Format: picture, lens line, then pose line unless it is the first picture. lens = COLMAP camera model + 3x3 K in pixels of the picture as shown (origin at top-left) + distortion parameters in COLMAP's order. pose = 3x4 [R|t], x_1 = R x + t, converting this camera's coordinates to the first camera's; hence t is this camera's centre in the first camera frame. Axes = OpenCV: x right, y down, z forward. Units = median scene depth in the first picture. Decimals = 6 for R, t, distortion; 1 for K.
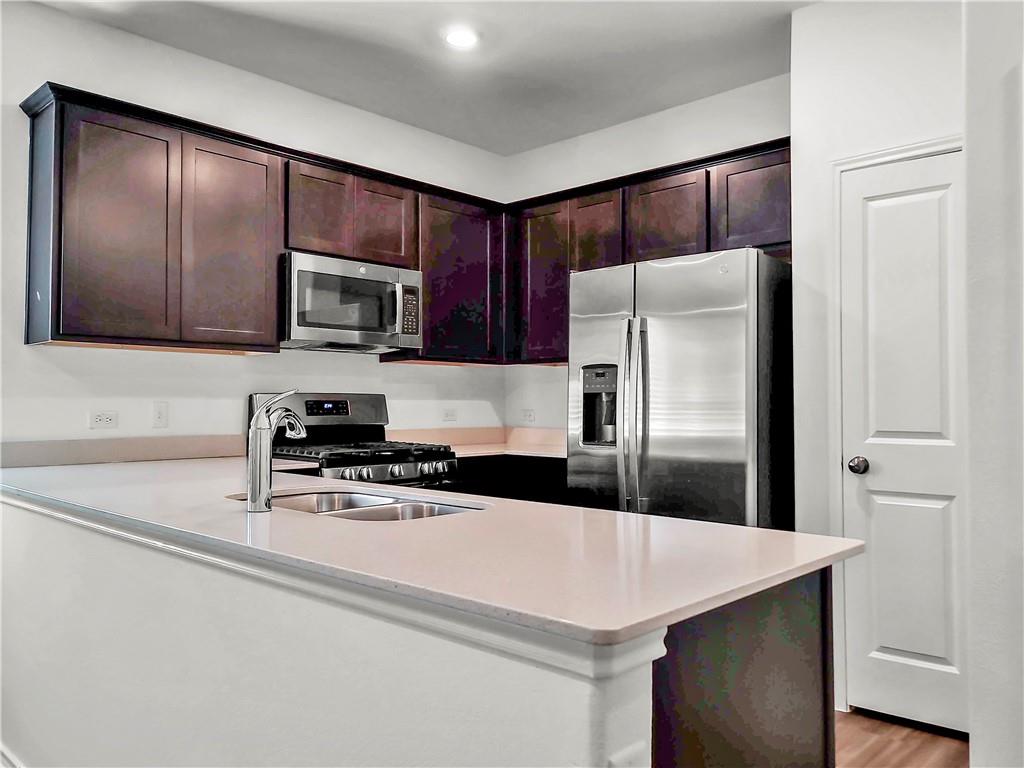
lens RADIAL K [[813.9, 0, 540.6], [0, 813.9, 378.9], [0, 0, 1]] dist [0.018316, 0.015310]
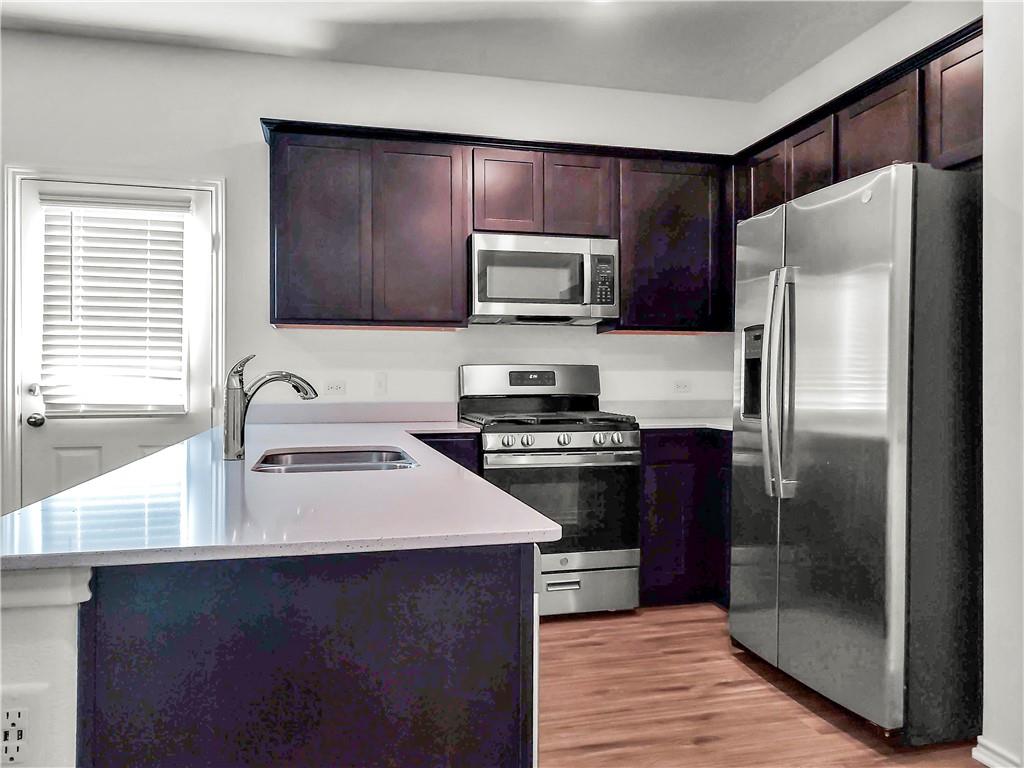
lens RADIAL K [[813.9, 0, 540.2], [0, 813.9, 387.8], [0, 0, 1]] dist [0.018316, 0.015310]
pose [[0.838706, -0.001824, -0.544582, 0.325109], [0.021952, 0.999295, 0.030462, 0.015728], [0.544142, -0.037503, 0.838154, 0.126094]]
